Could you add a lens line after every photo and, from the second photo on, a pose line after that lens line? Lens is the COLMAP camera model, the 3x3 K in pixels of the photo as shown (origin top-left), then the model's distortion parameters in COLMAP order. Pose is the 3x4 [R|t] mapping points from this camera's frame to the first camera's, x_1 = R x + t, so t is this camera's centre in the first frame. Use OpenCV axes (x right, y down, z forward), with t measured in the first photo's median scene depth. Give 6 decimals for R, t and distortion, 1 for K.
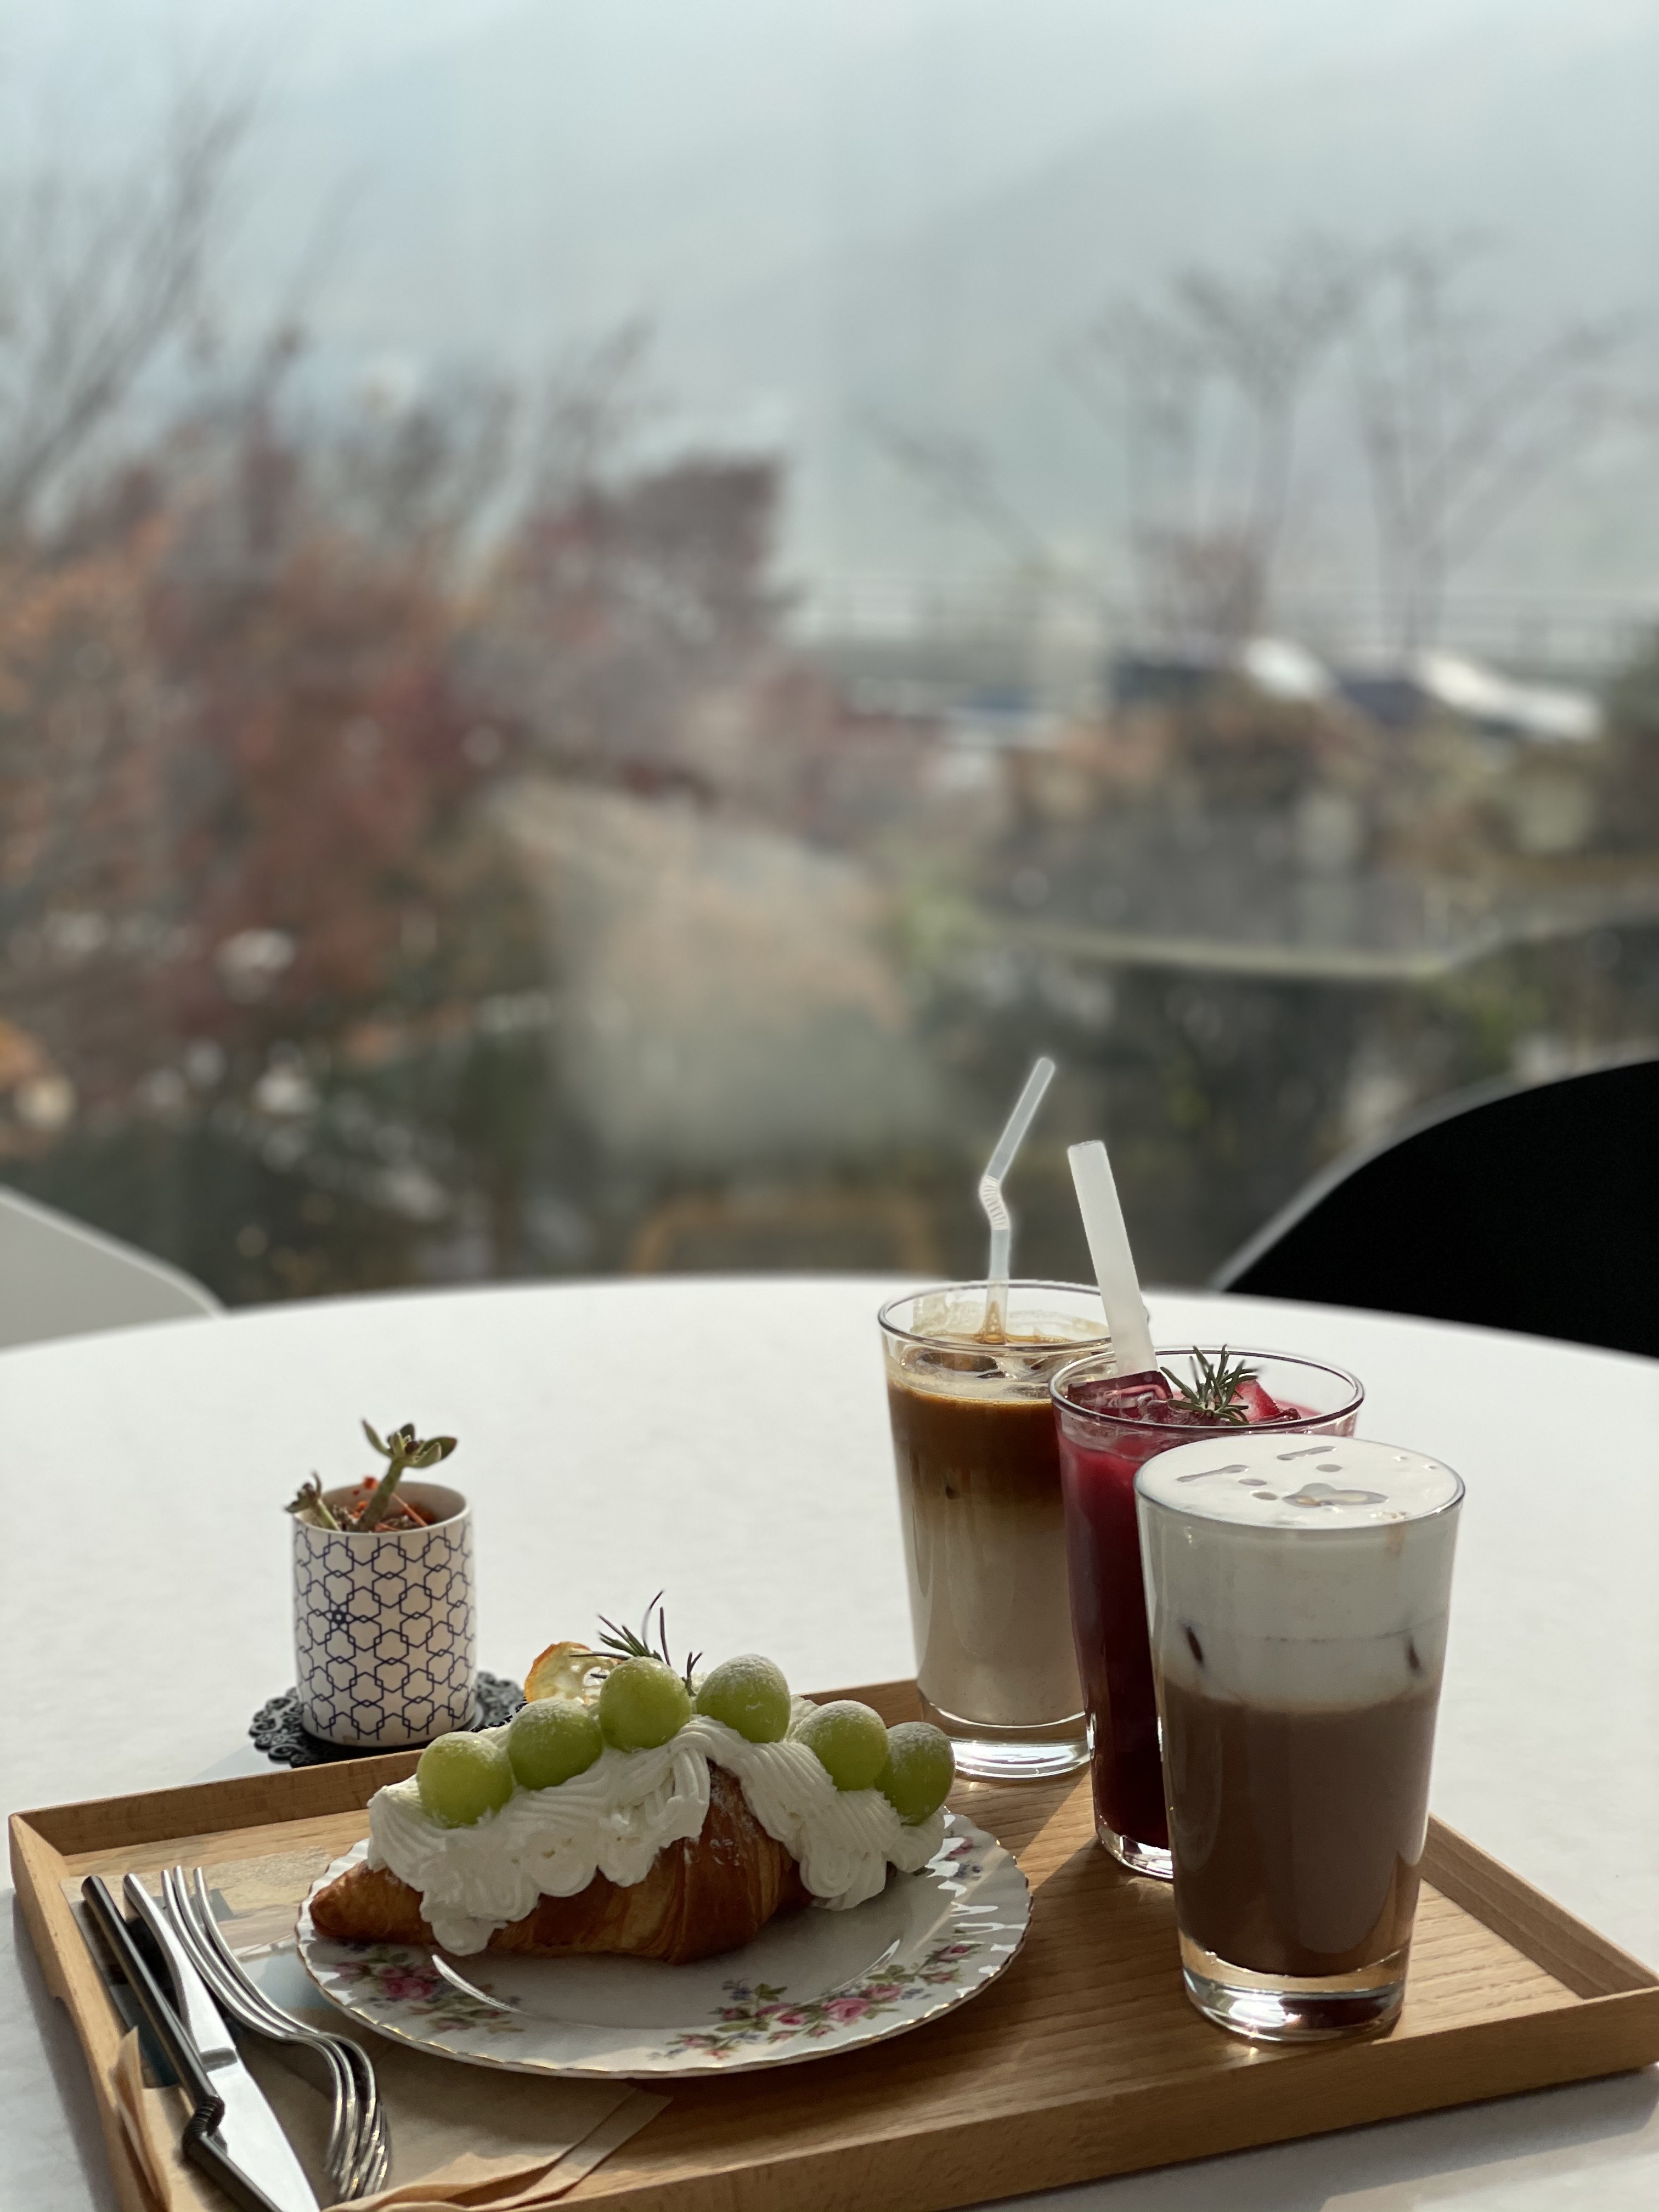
lens RADIAL K [[3349.8, 0, 829.8], [0, 3349.8, 1105.0], [0, 0, 1]] dist [-0.088228, 0.000000]
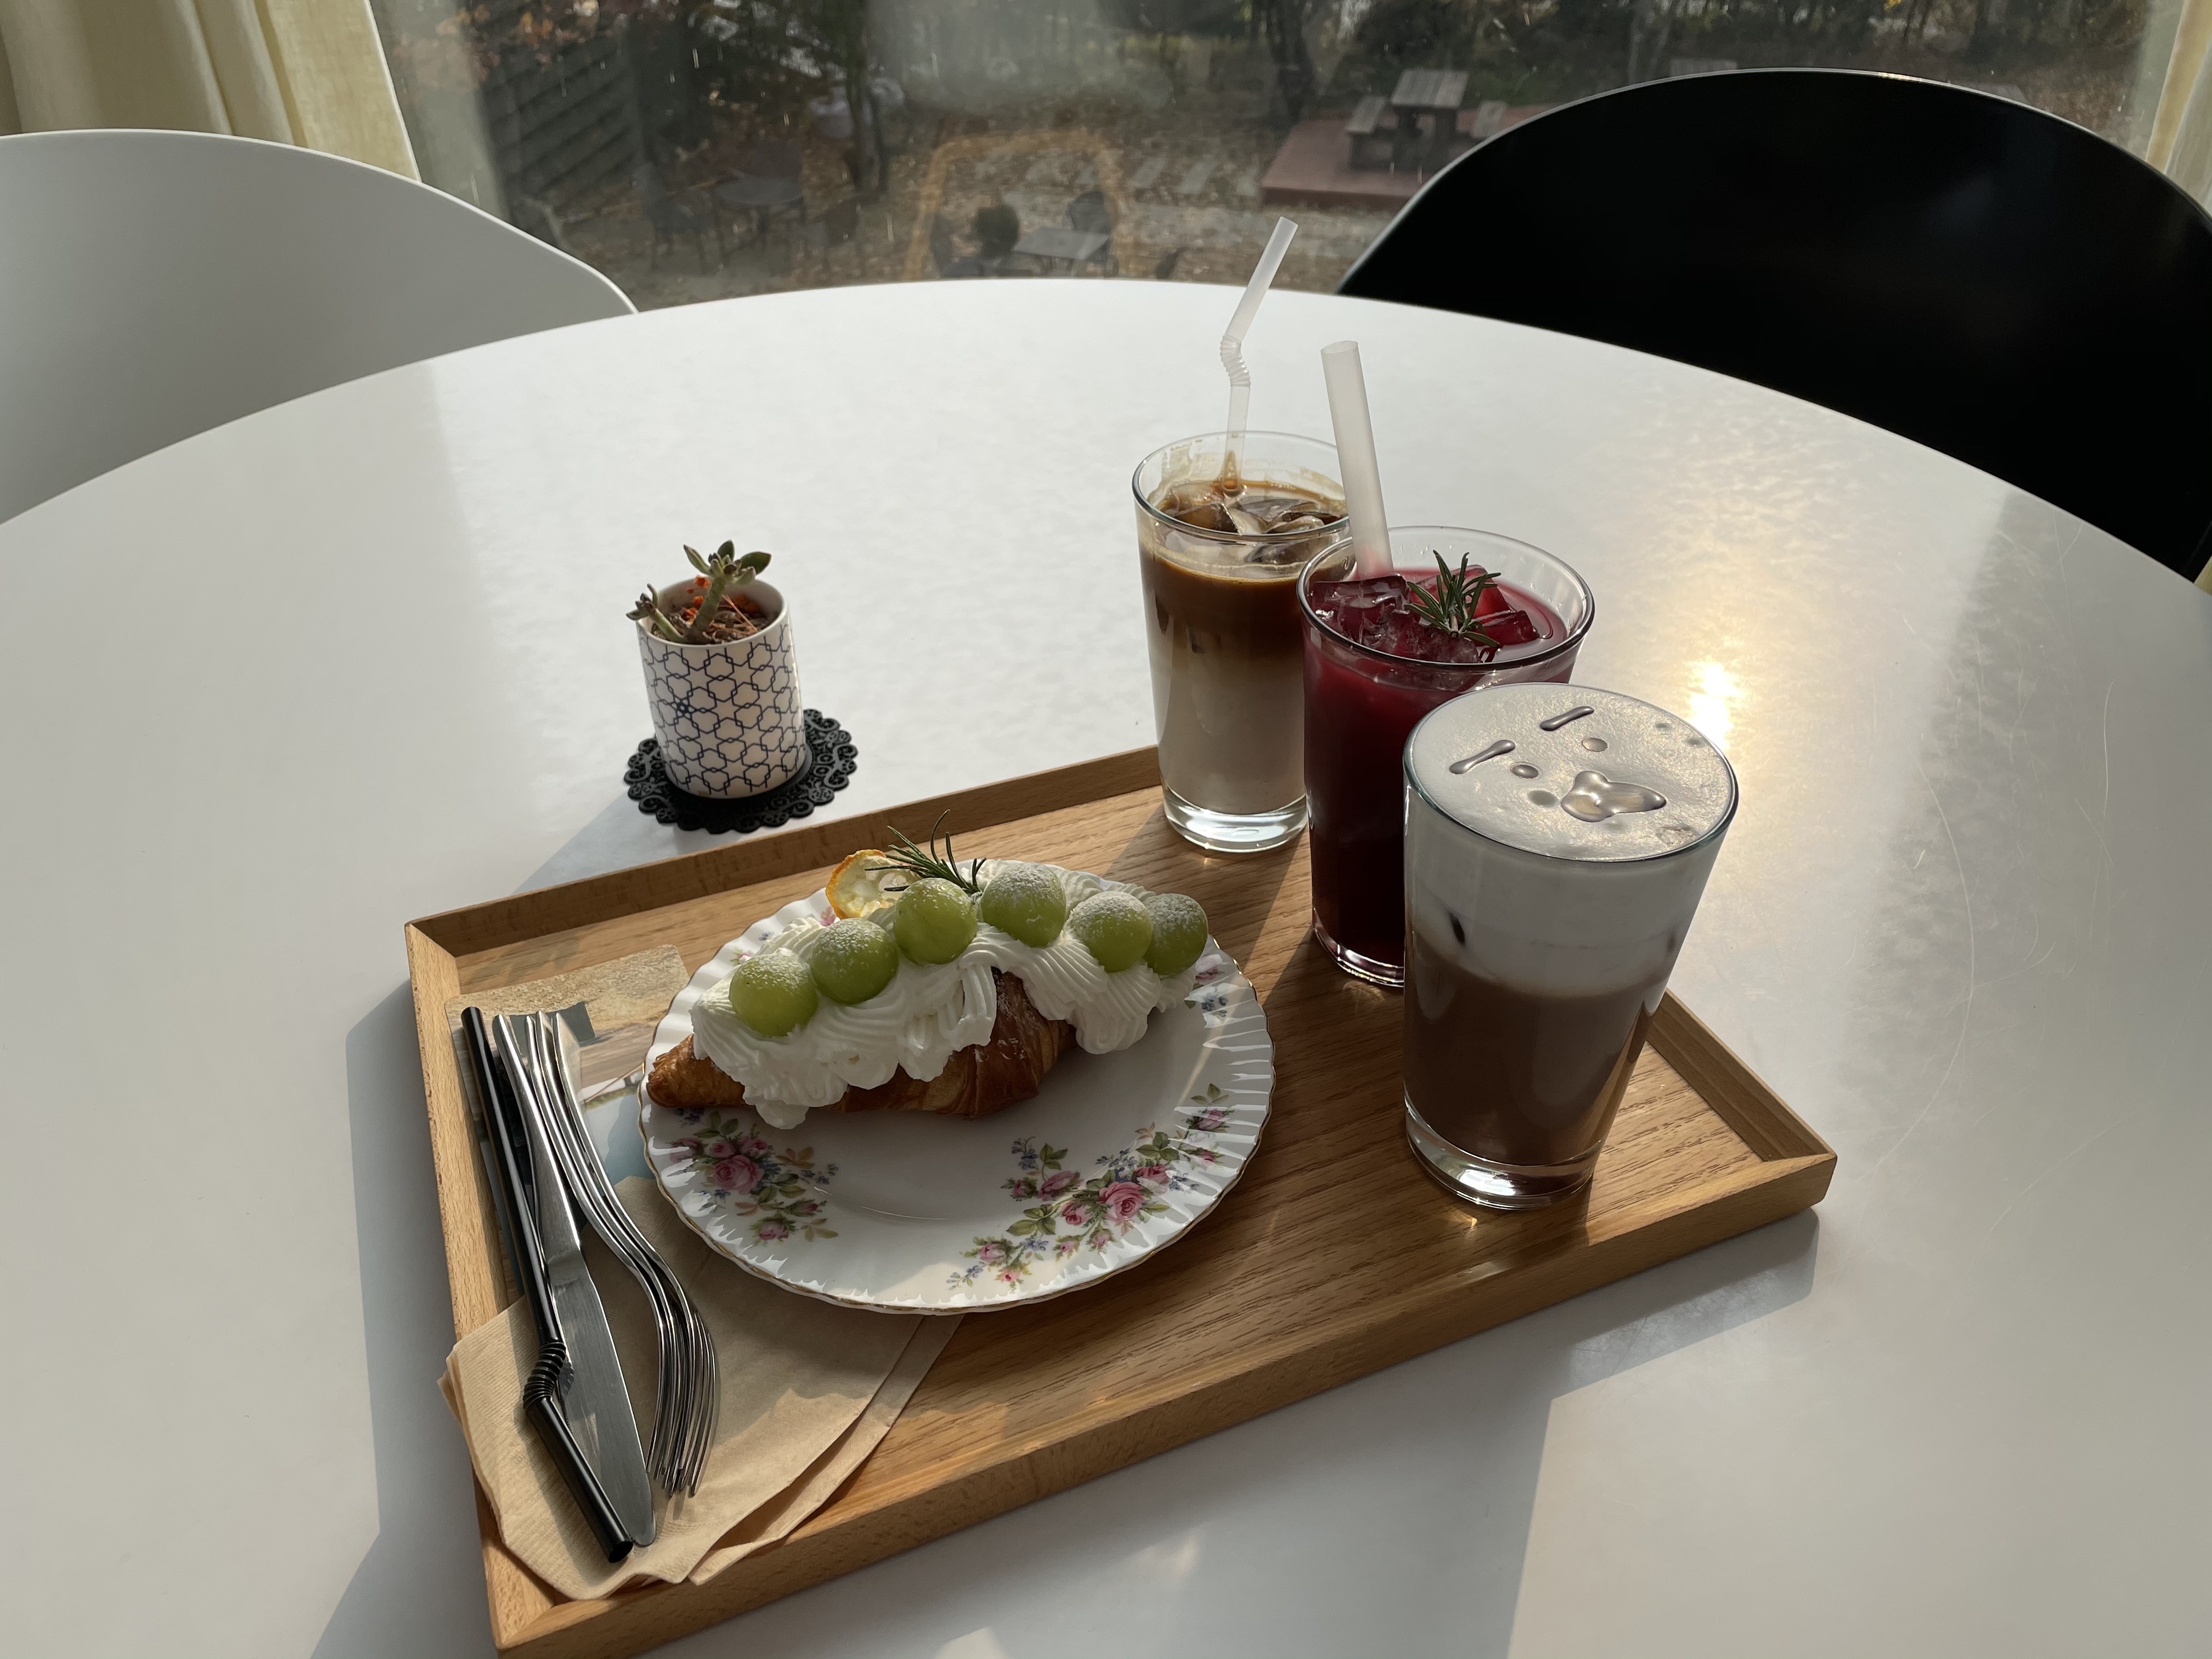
lens RADIAL K [[1673.6, 0, 1112.5], [0, 1673.6, 837.4], [0, 0, 1]] dist [0.035679, -0.043708]
pose [[0.999277, -0.016108, 0.034449, -0.015217], [-0.000850, 0.896183, 0.443685, -0.089561], [-0.038020, -0.443393, 0.895521, 0.509770]]
